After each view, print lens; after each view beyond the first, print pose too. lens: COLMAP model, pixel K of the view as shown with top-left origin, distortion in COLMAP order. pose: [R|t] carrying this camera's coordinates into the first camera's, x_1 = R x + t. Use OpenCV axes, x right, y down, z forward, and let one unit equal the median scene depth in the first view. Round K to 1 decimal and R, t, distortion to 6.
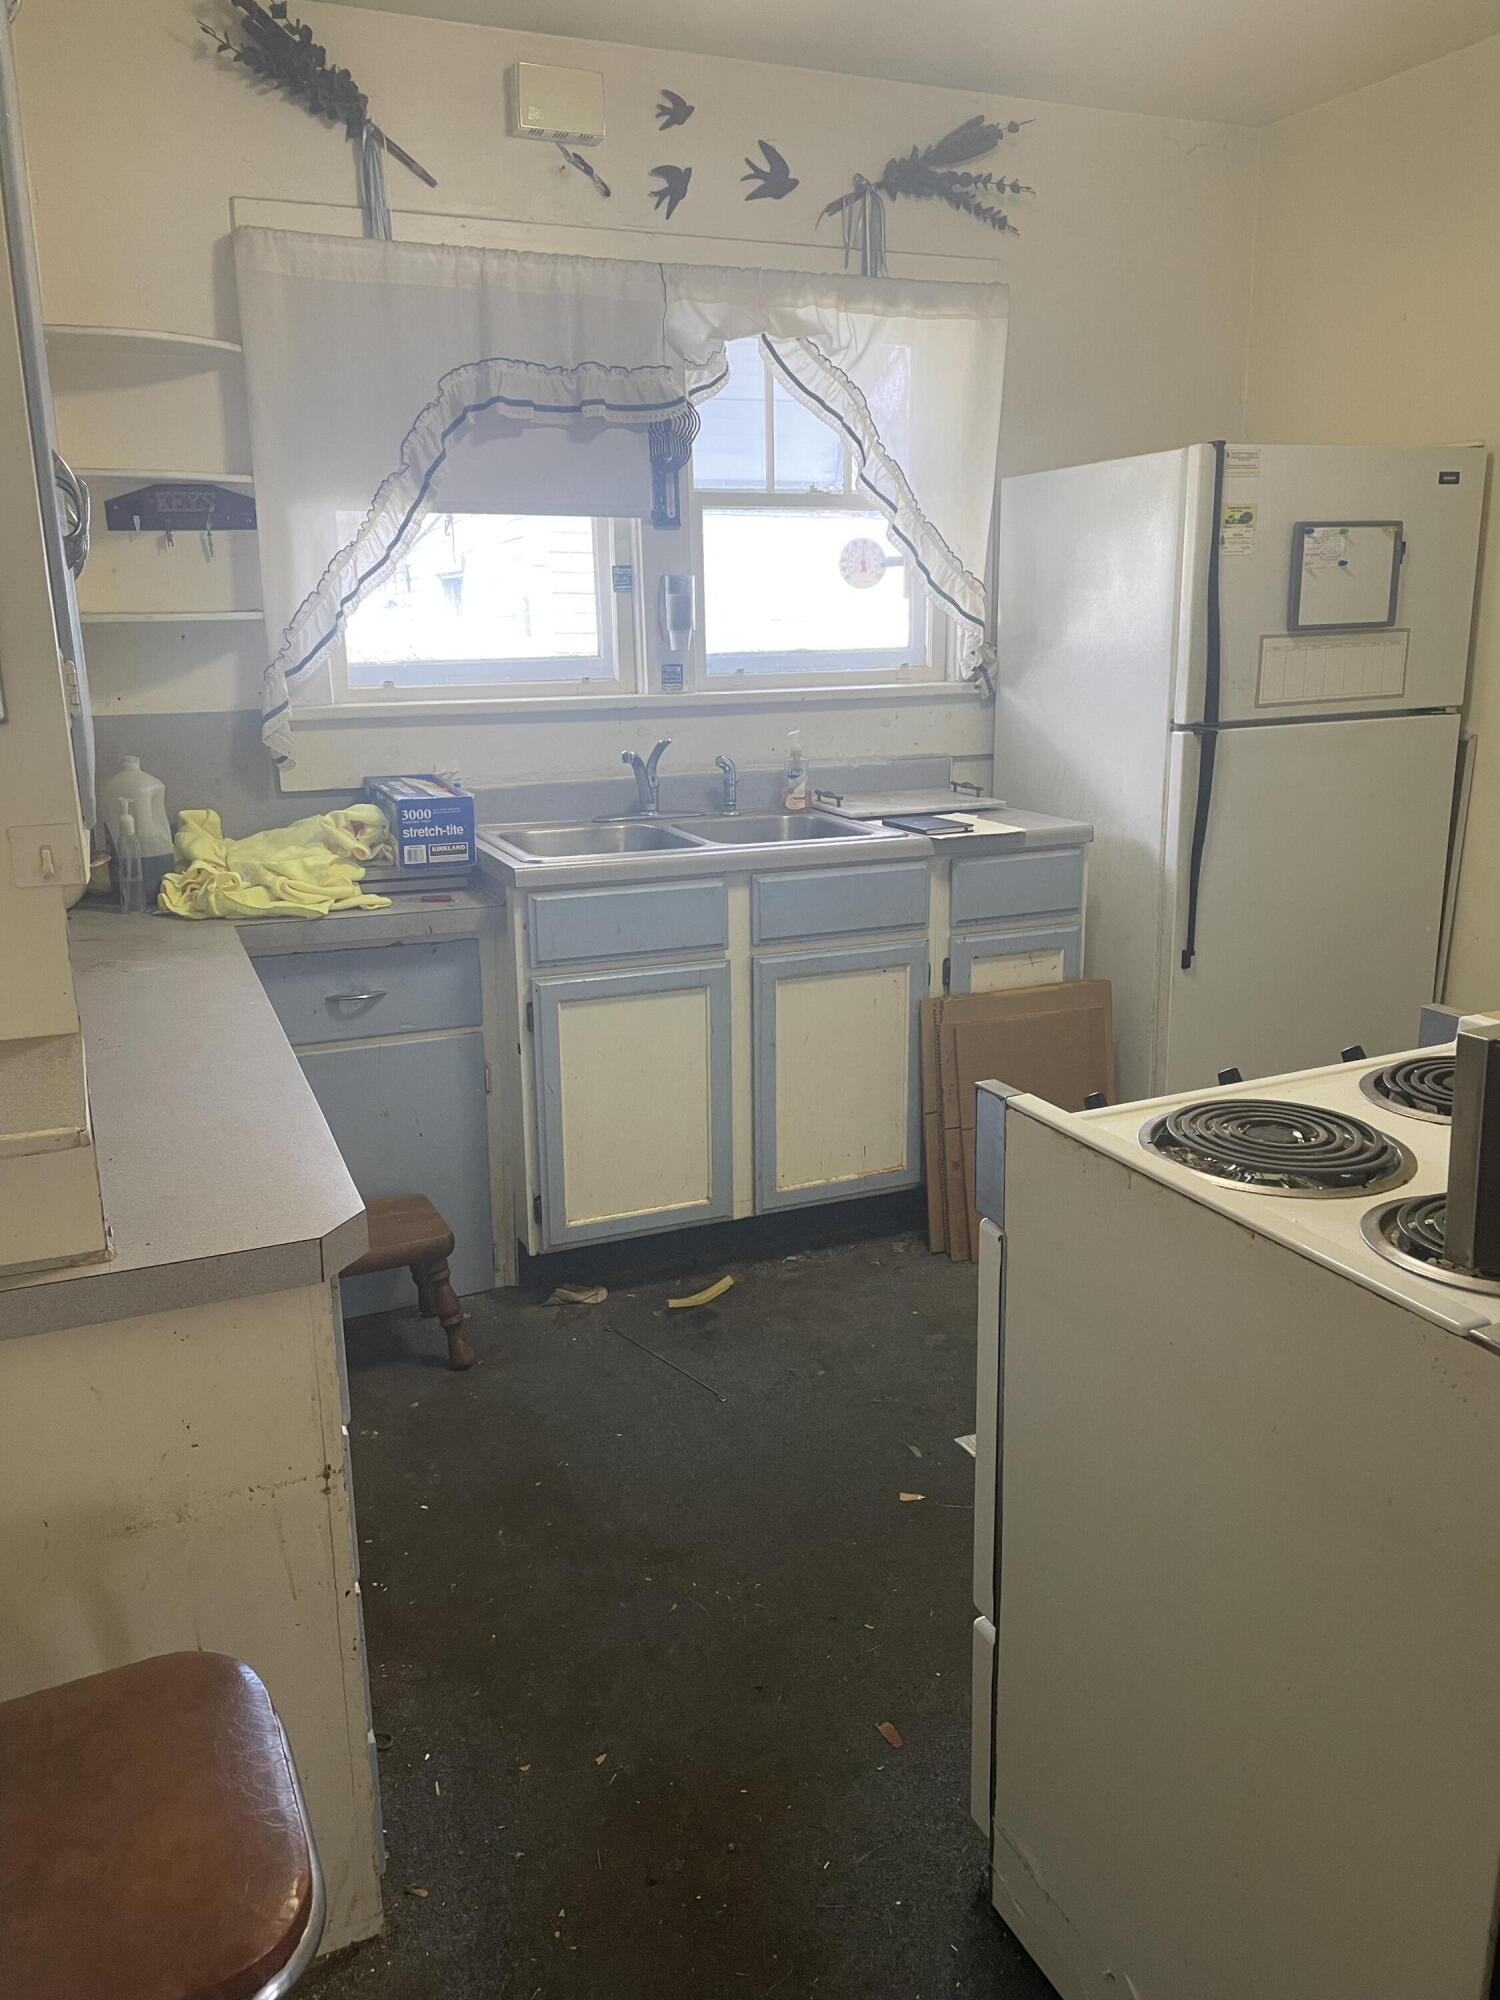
lens RADIAL K [[1527.6, 0, 737.8], [0, 1527.6, 957.9], [0, 0, 1]] dist [0.096679, -0.088528]
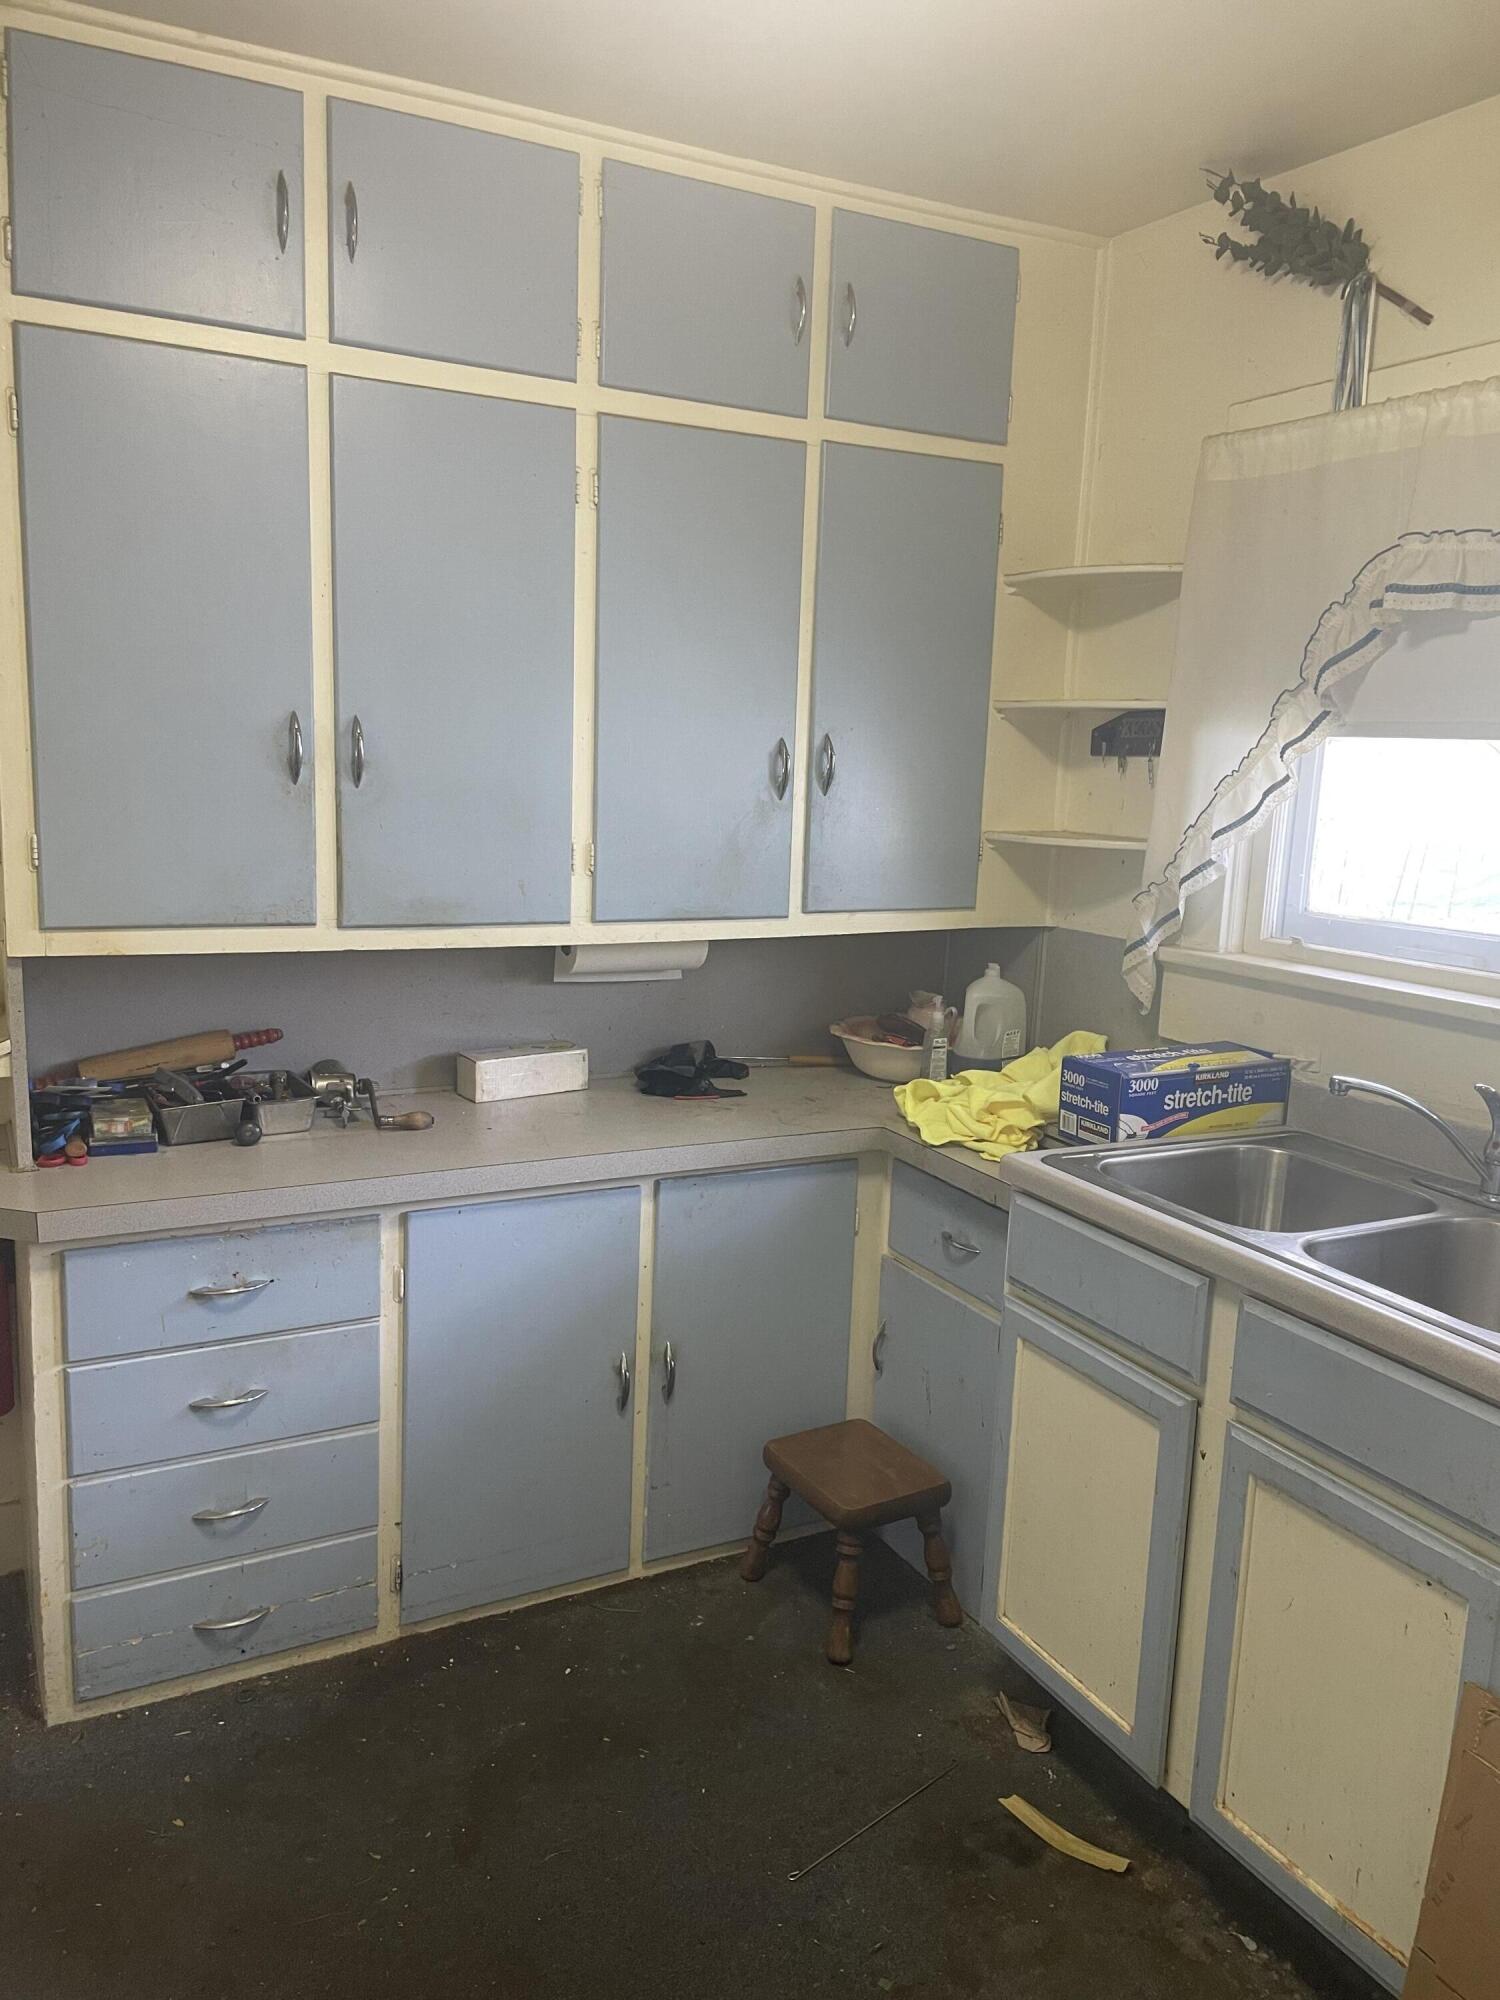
lens RADIAL K [[1527.6, 0, 769.4], [0, 1527.6, 995.1], [0, 0, 1]] dist [0.096679, -0.088528]
pose [[0.091113, 0.175177, -0.980312, 0.589638], [-0.274698, 0.950635, 0.144342, -0.207405], [0.957204, 0.256139, 0.134736, 0.682239]]
